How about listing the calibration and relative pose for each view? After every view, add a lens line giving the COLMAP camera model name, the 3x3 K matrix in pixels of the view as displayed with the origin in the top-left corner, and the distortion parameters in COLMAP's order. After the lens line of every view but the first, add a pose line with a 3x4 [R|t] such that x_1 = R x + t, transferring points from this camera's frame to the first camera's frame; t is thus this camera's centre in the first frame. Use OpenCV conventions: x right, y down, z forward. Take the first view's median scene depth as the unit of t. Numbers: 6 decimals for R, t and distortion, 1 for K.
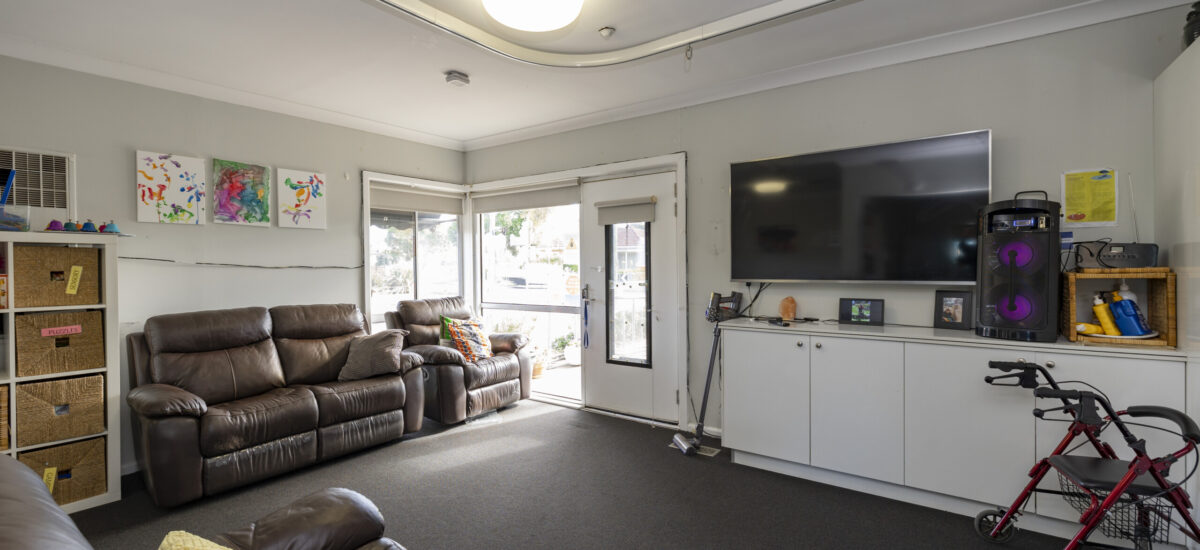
lens RADIAL K [[503.4, 0, 596.4], [0, 503.4, 270.6], [0, 0, 1]] dist [0.001630, -0.000203]
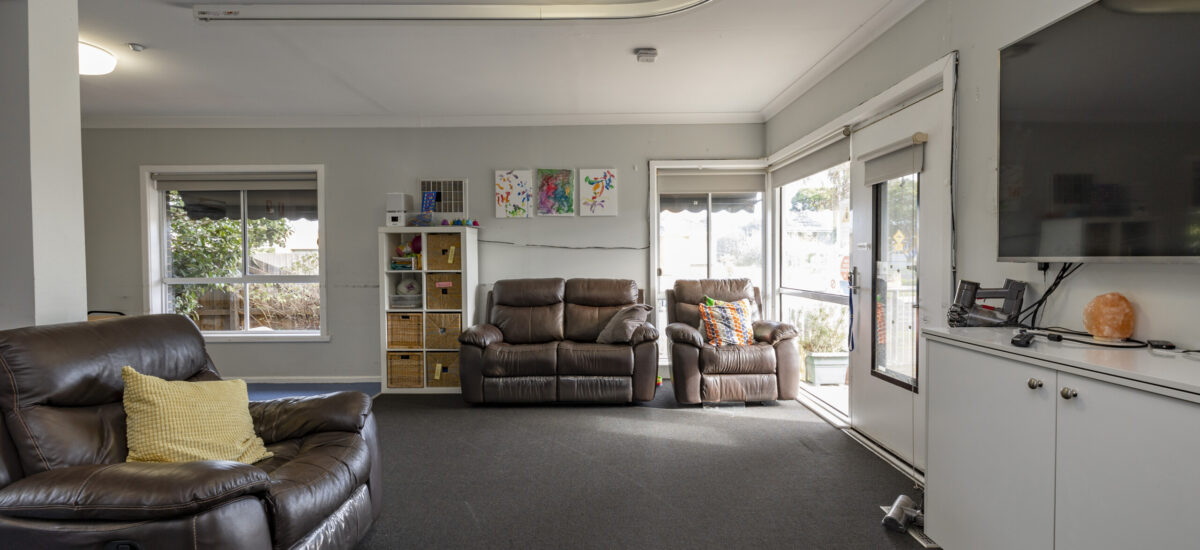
lens RADIAL K [[503.4, 0, 596.4], [0, 503.4, 270.6], [0, 0, 1]] dist [0.001630, -0.000203]
pose [[0.597536, 0.022890, -0.801515, 0.413171], [-0.006399, 0.999697, 0.023779, 0.020119], [0.801817, -0.009081, 0.597501, 0.280134]]
